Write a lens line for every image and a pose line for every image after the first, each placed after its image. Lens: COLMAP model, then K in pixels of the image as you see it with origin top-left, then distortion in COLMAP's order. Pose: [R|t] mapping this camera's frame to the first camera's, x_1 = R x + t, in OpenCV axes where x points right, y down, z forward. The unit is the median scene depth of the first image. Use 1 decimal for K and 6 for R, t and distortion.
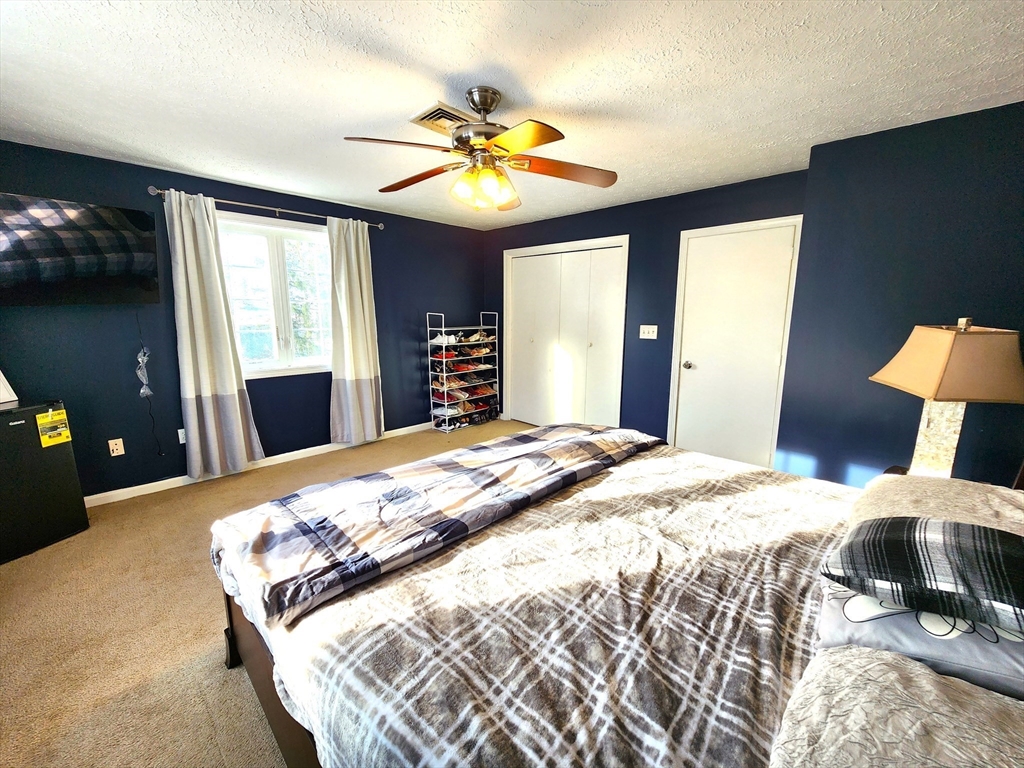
lens RADIAL K [[419.1, 0, 517.7], [0, 419.1, 386.5], [0, 0, 1]] dist [-0.000152, -0.000491]
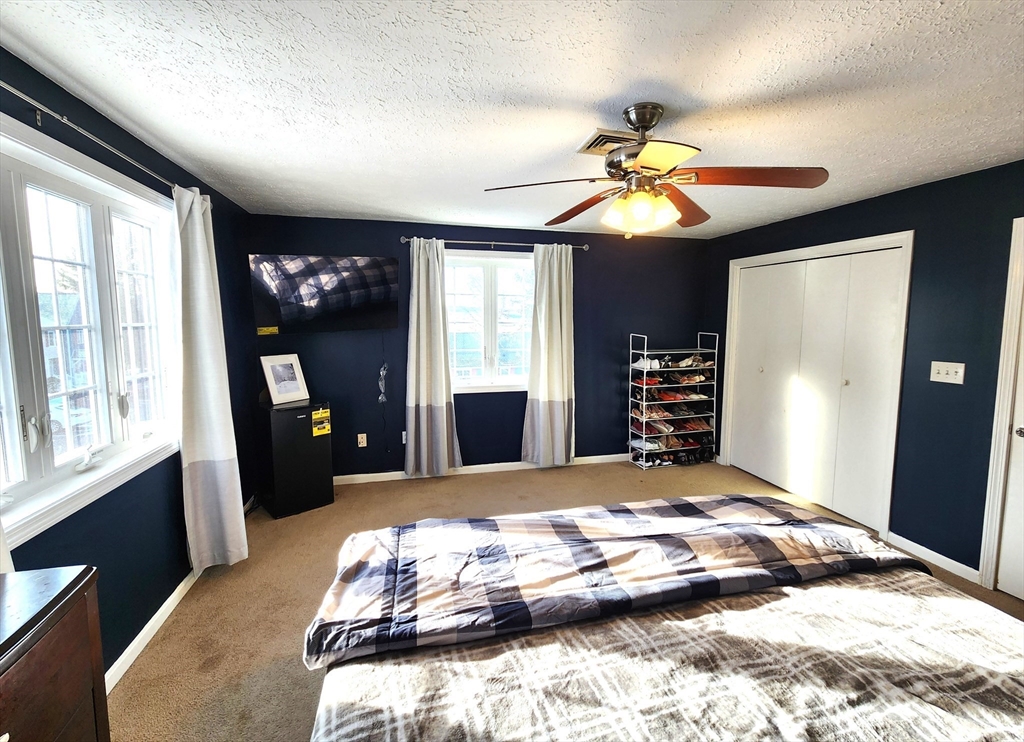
lens RADIAL K [[447.1, 0, 510.0], [0, 447.1, 361.0], [0, 0, 1]] dist [0.000603, -0.001000]
pose [[0.850043, 0.046495, -0.524657, 0.181482], [-0.092258, 0.993840, -0.061401, -0.078235], [0.518570, 0.100597, 0.849097, 0.093787]]
